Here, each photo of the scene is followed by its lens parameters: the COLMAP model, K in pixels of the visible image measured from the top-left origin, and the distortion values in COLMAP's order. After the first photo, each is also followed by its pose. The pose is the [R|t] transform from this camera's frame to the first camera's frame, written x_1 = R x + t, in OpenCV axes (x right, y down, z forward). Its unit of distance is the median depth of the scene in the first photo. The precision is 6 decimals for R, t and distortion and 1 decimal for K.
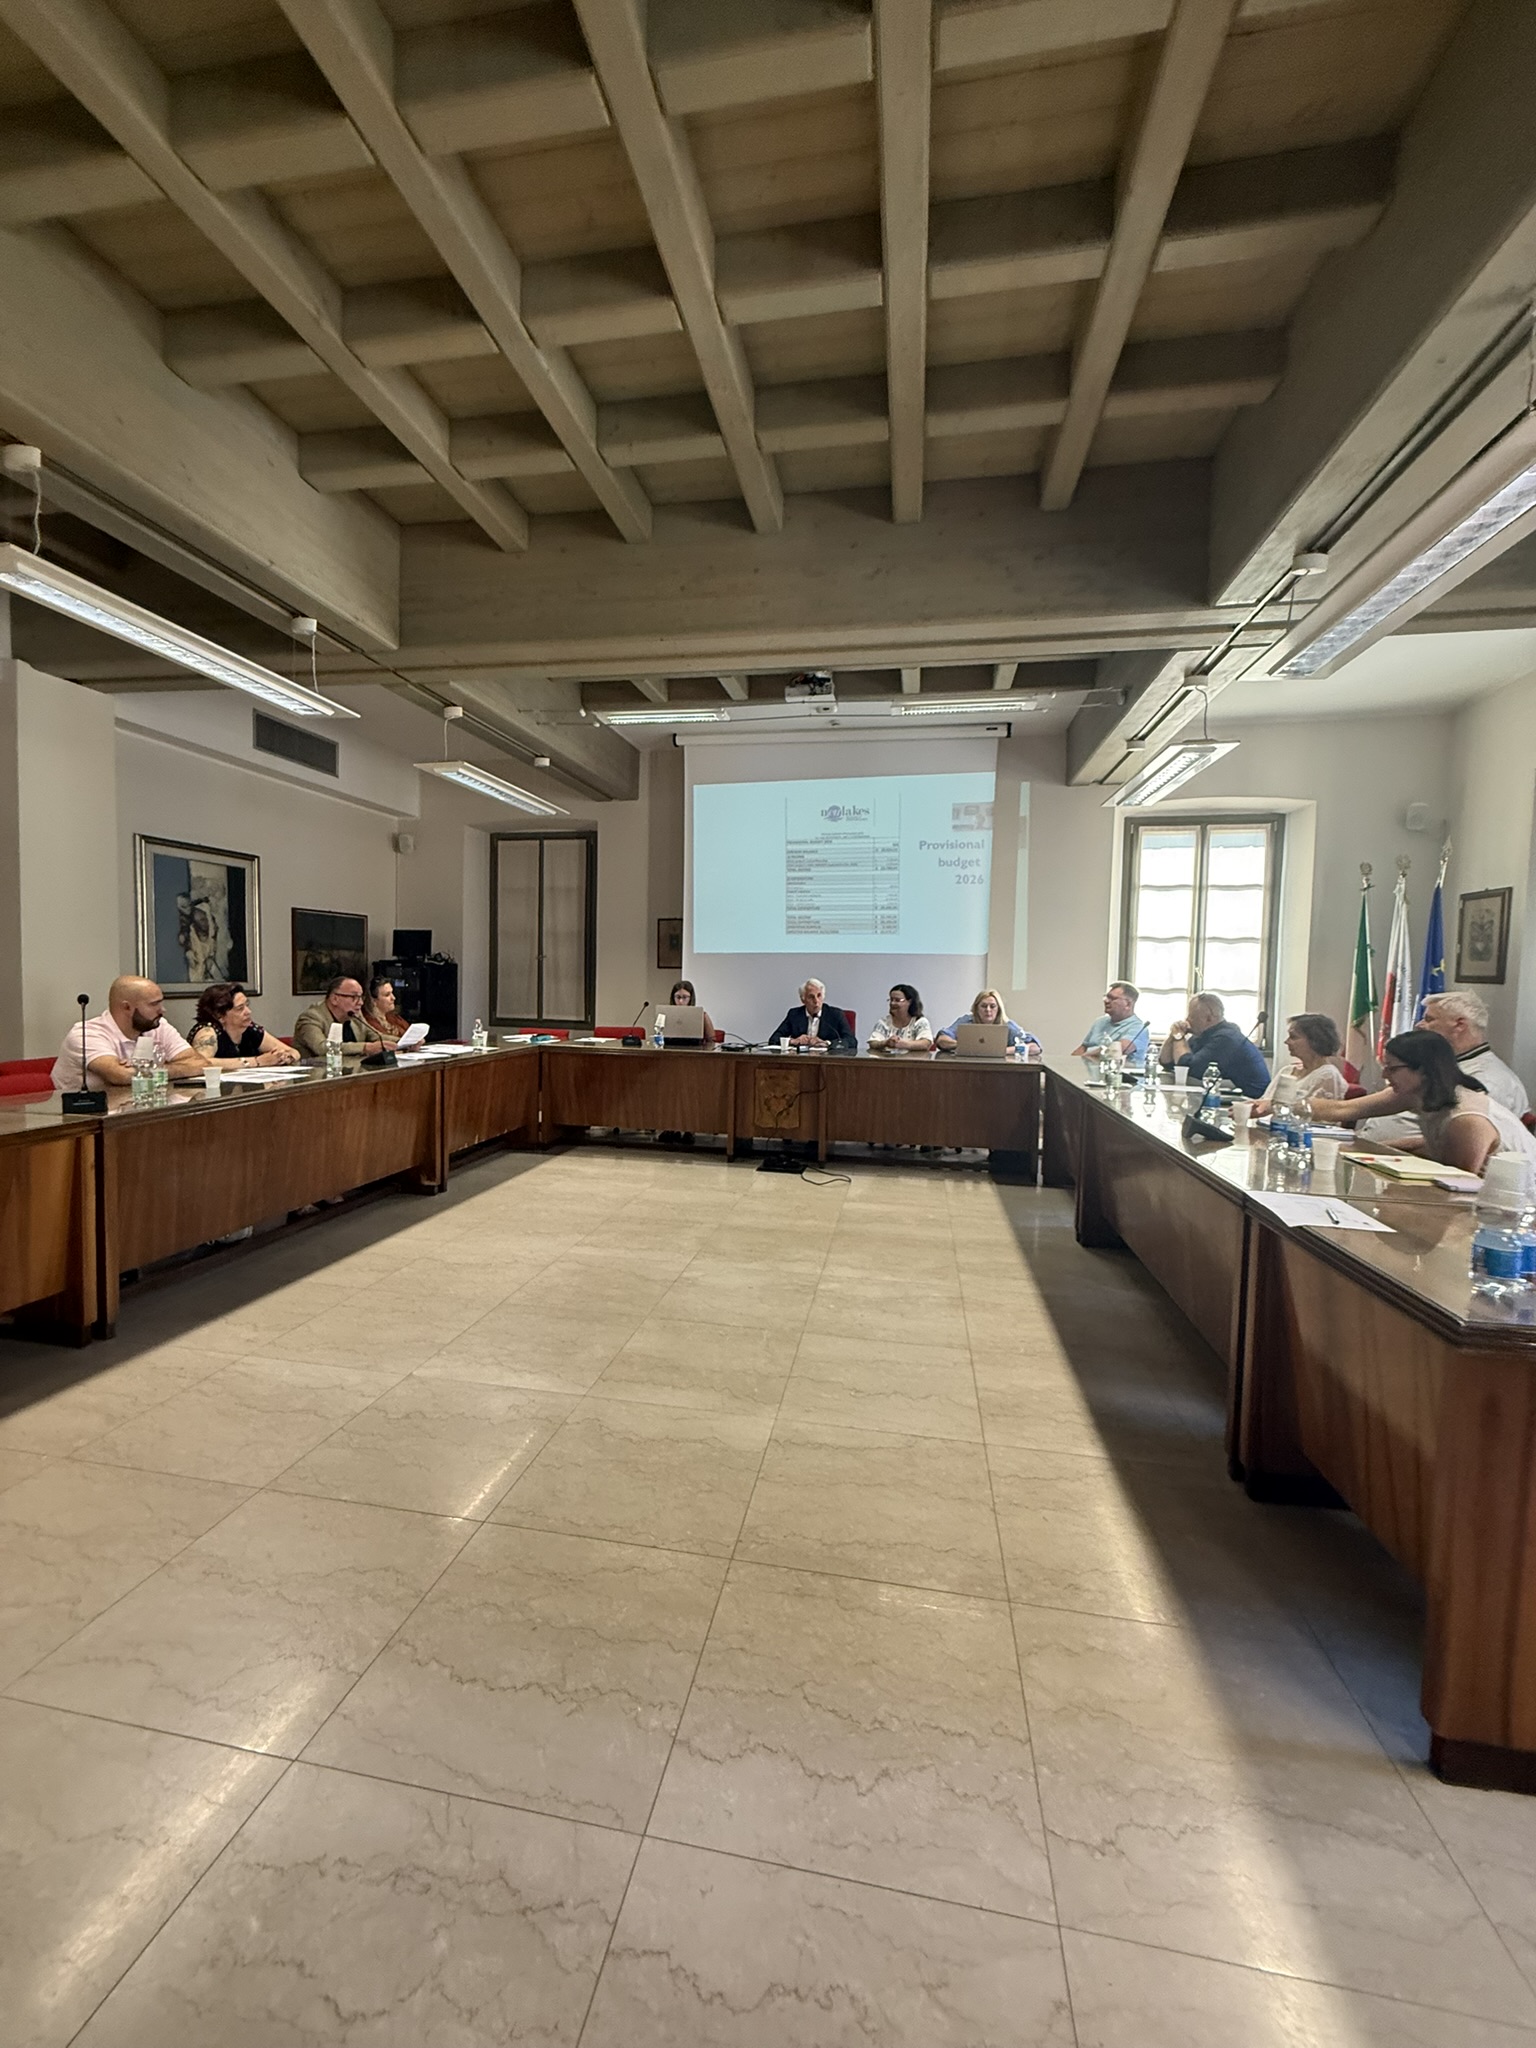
lens RADIAL K [[820.6, 0, 764.9], [0, 820.6, 1015.1], [0, 0, 1]] dist [0.000353, 0.000049]
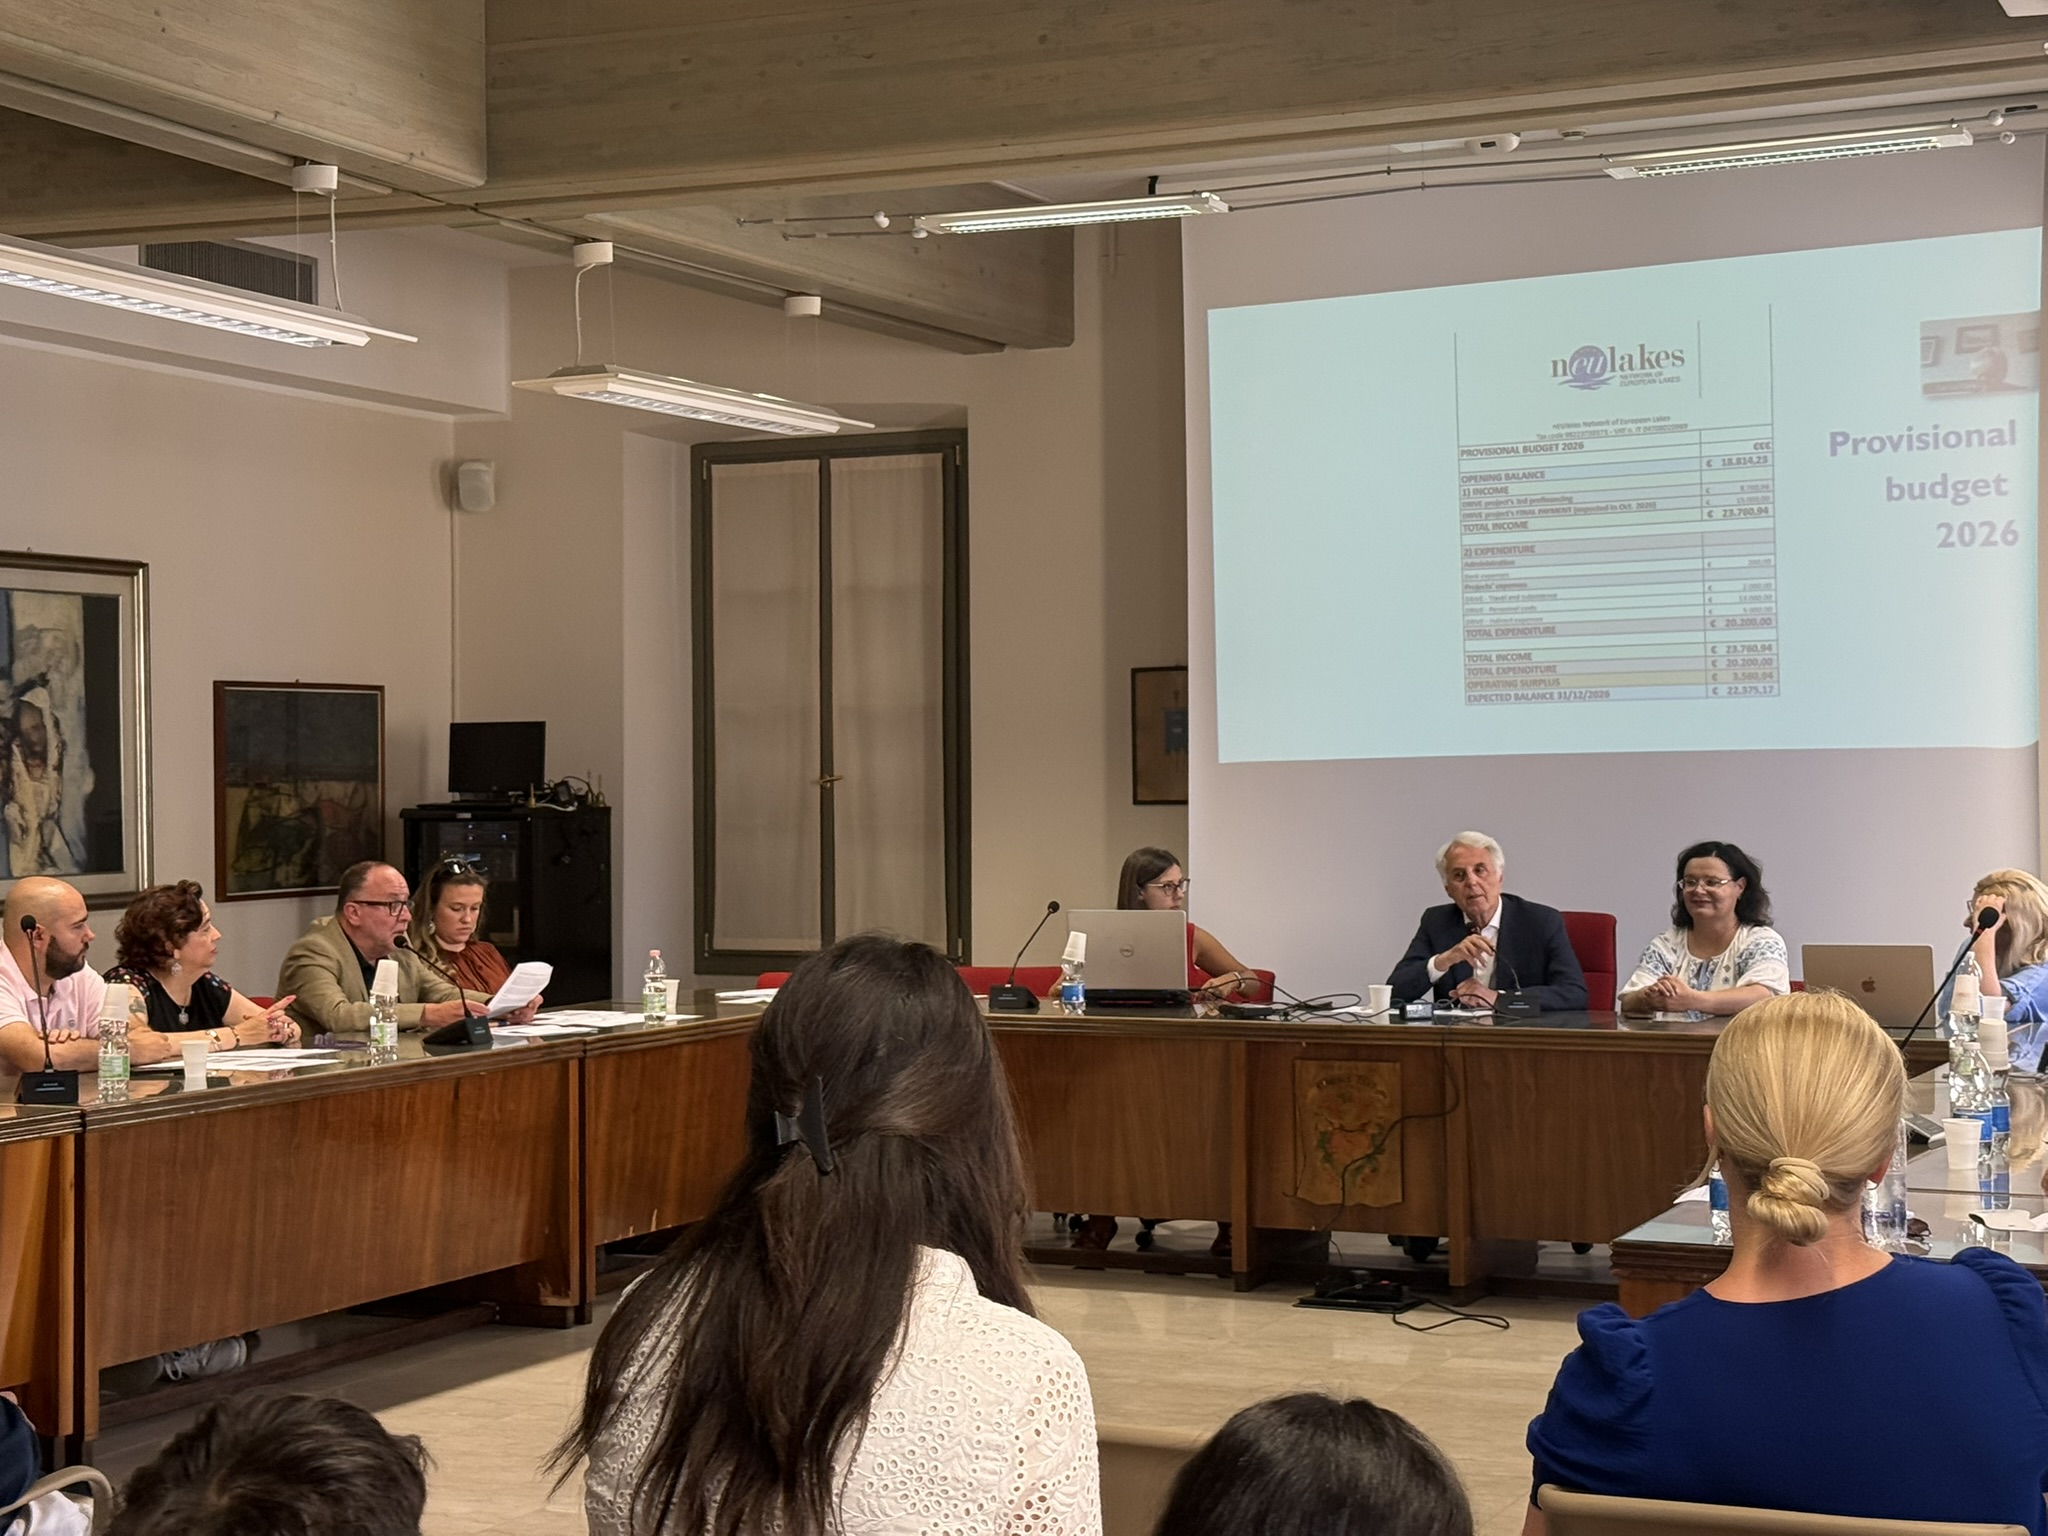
lens RADIAL K [[3334.1, 0, 1024.0], [0, 3334.1, 768.0], [0, 0, 1]] dist [0.083791, 0.023745]
pose [[0.971970, -0.029284, -0.233274, 0.216798], [0.017443, 0.998460, -0.052663, 0.004285], [0.234457, 0.047118, 0.970984, -0.574086]]
